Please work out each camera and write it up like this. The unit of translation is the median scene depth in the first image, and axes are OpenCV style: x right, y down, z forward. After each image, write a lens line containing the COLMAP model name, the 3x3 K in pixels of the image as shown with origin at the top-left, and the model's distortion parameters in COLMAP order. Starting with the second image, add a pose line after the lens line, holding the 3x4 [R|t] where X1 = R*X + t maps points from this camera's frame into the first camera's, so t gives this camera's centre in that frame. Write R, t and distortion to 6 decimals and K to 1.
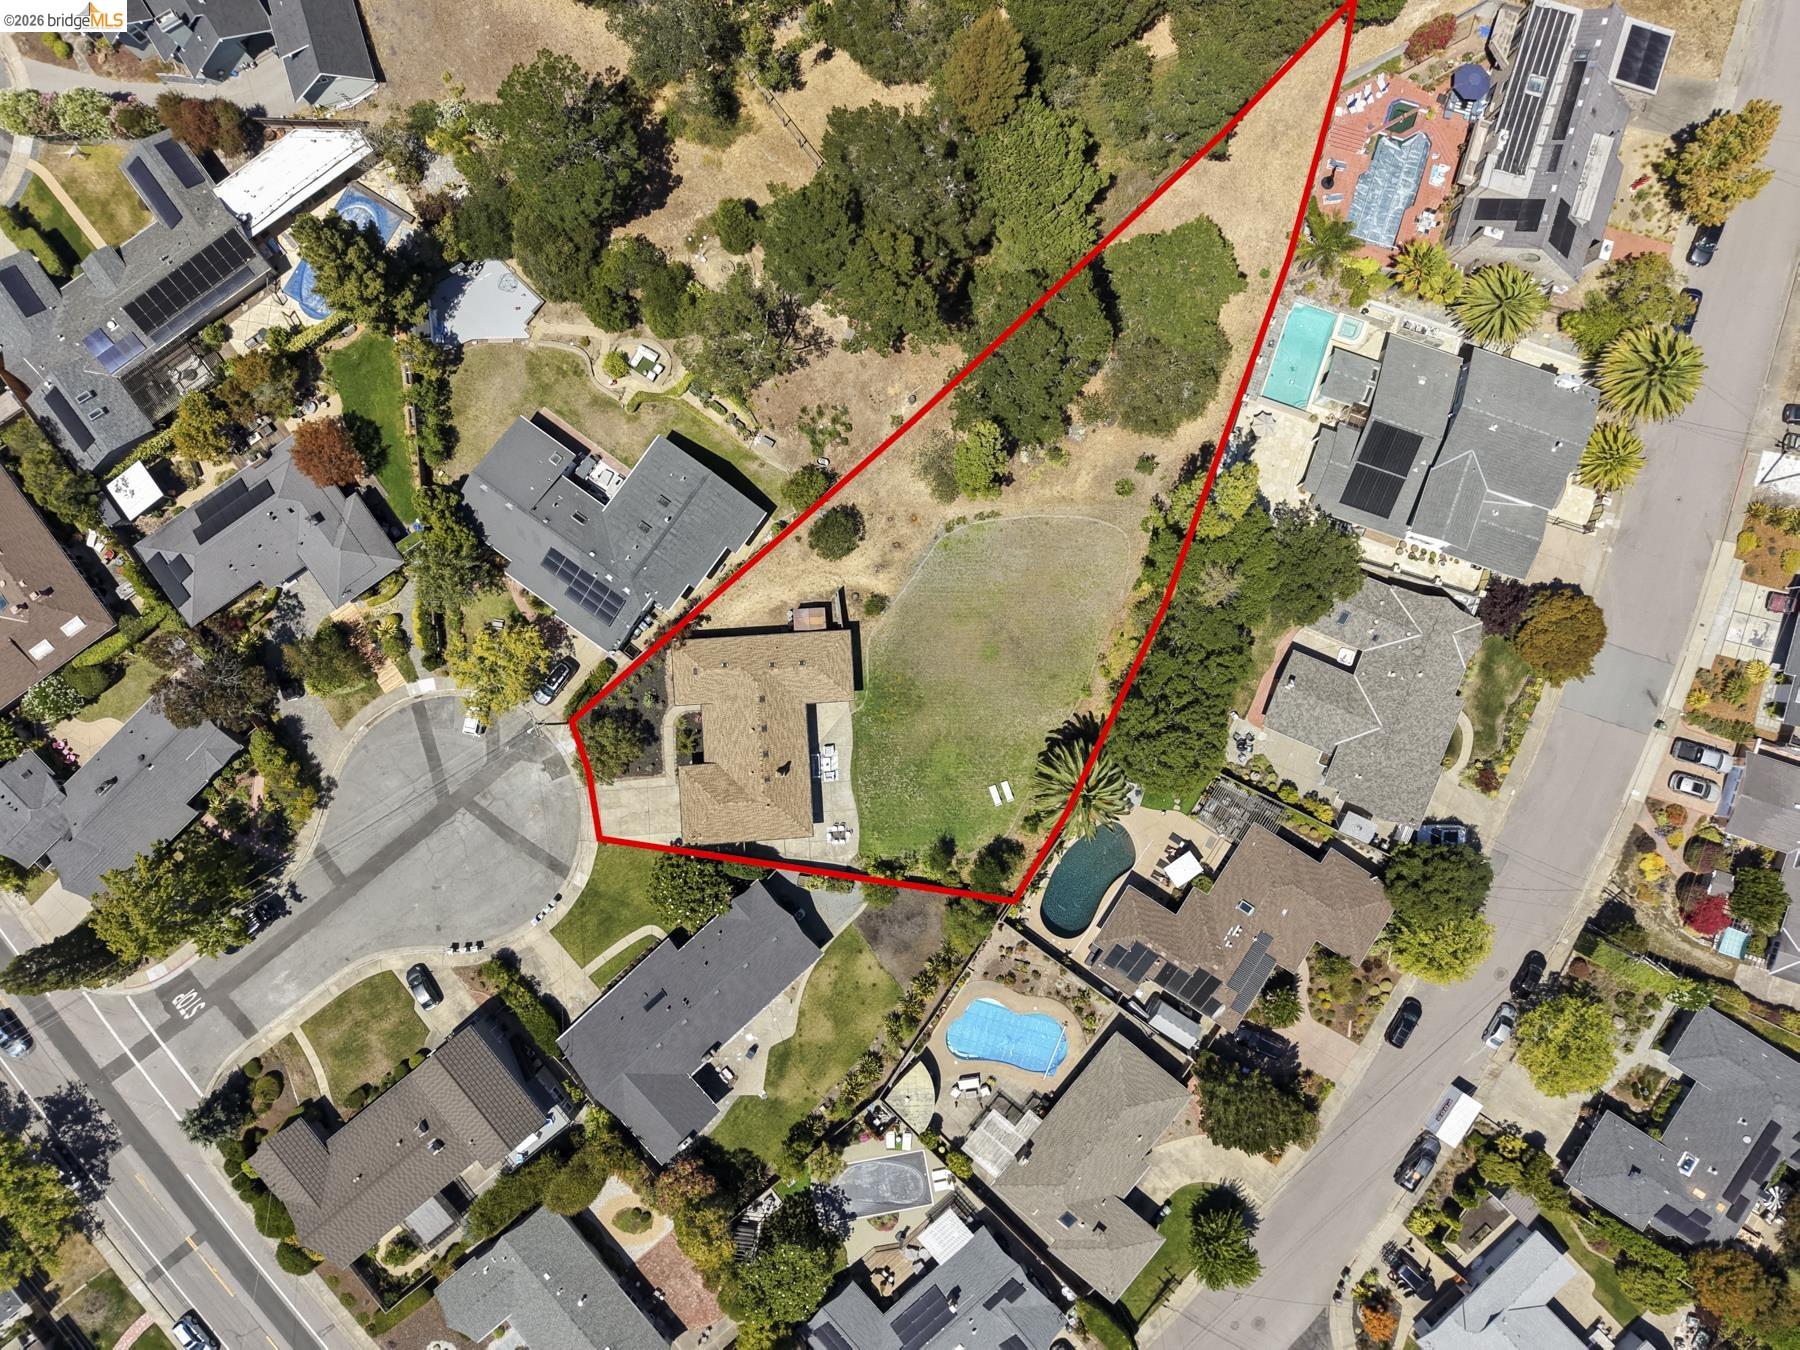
lens RADIAL K [[1185.1, 0, 903.8], [0, 1185.1, 713.0], [0, 0, 1]] dist [0.035616, -0.041557]
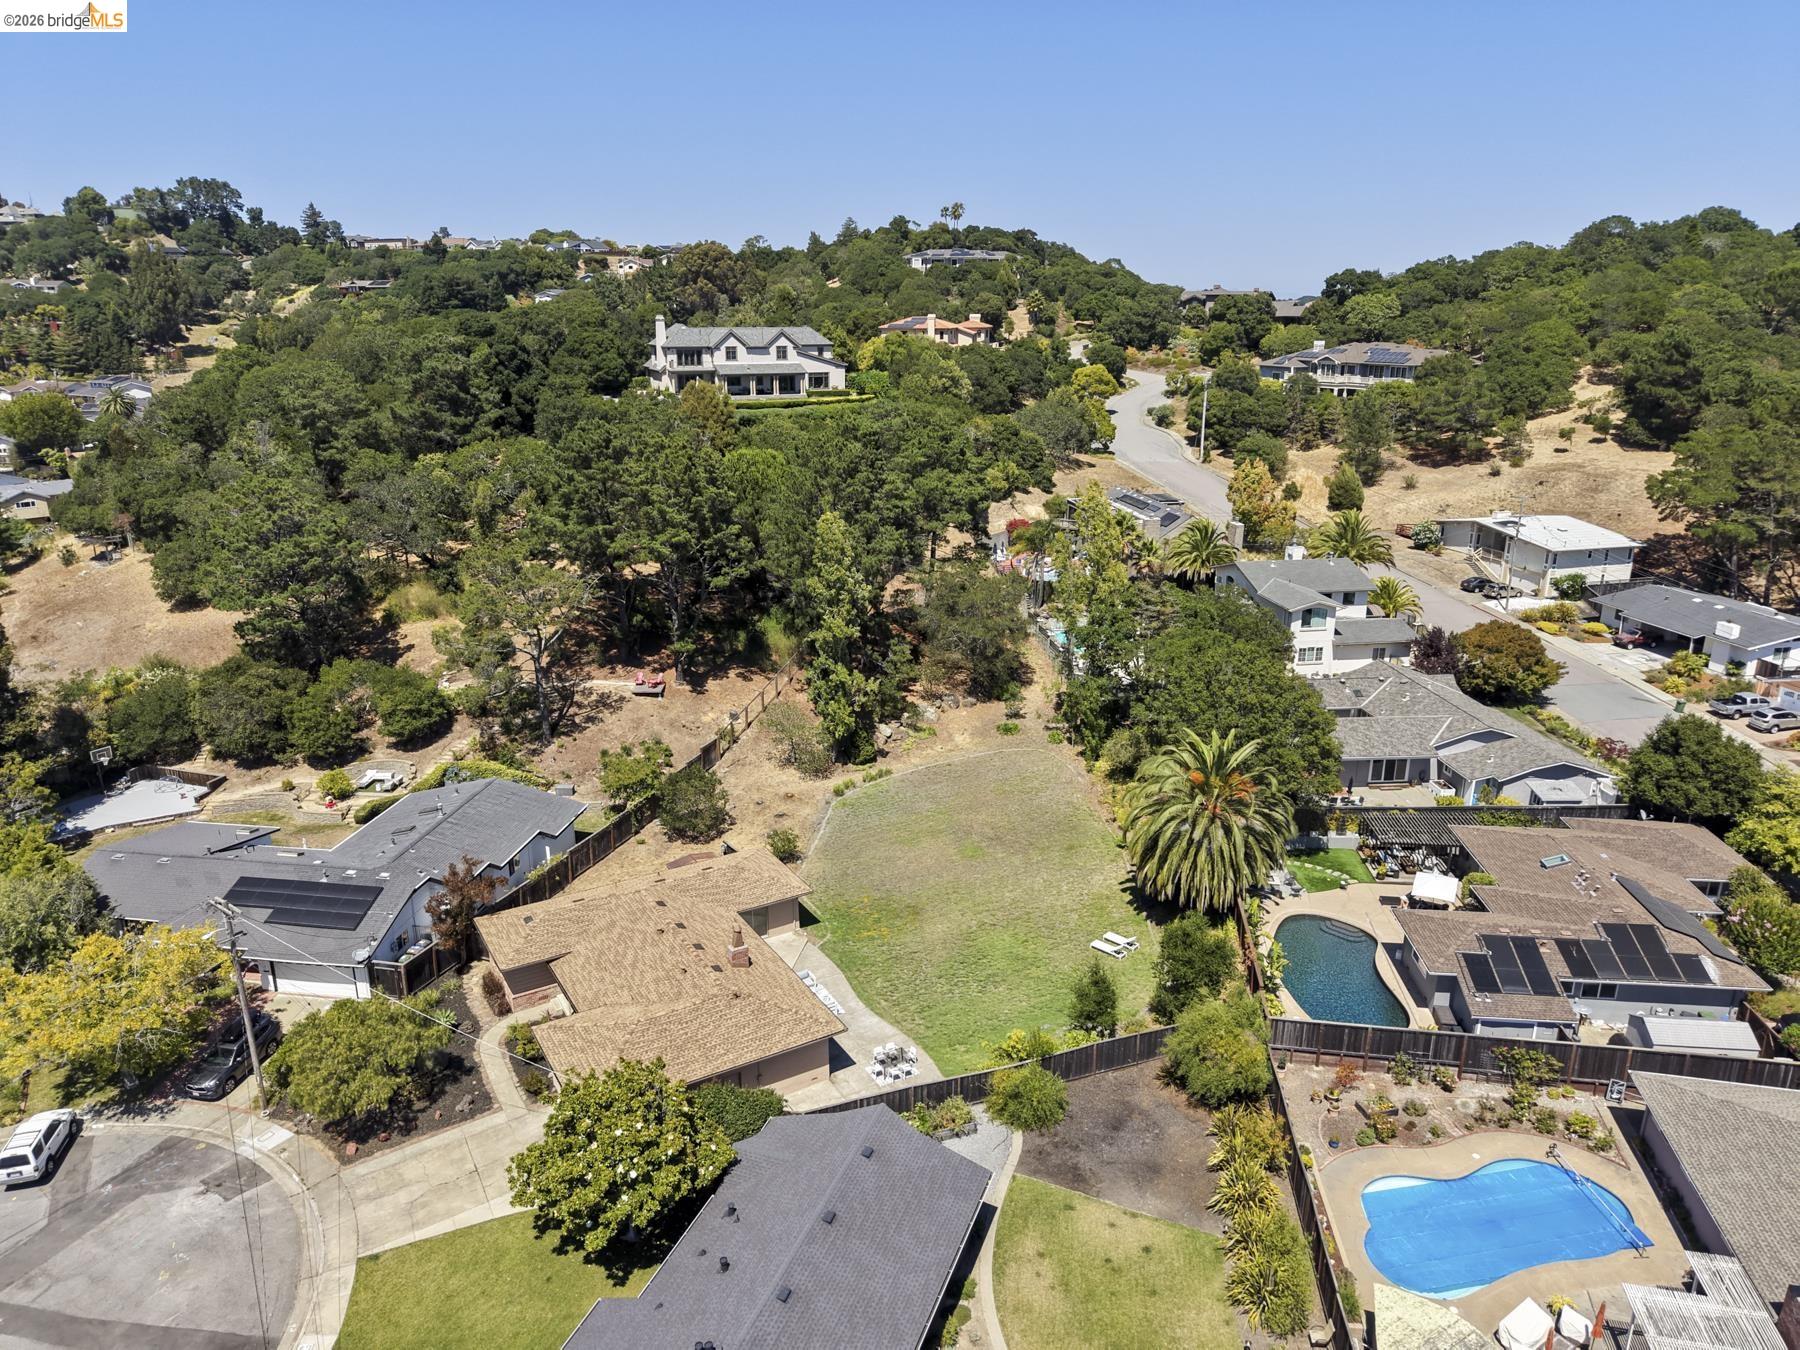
lens RADIAL K [[1195.1, 0, 899.6], [0, 1195.1, 700.5], [0, 0, 1]] dist [0.042736, -0.057657]
pose [[0.888985, -0.149705, 0.432775, -0.243896], [0.457936, 0.292057, -0.839641, 0.474264], [-0.000696, 0.944612, 0.328190, 0.700311]]
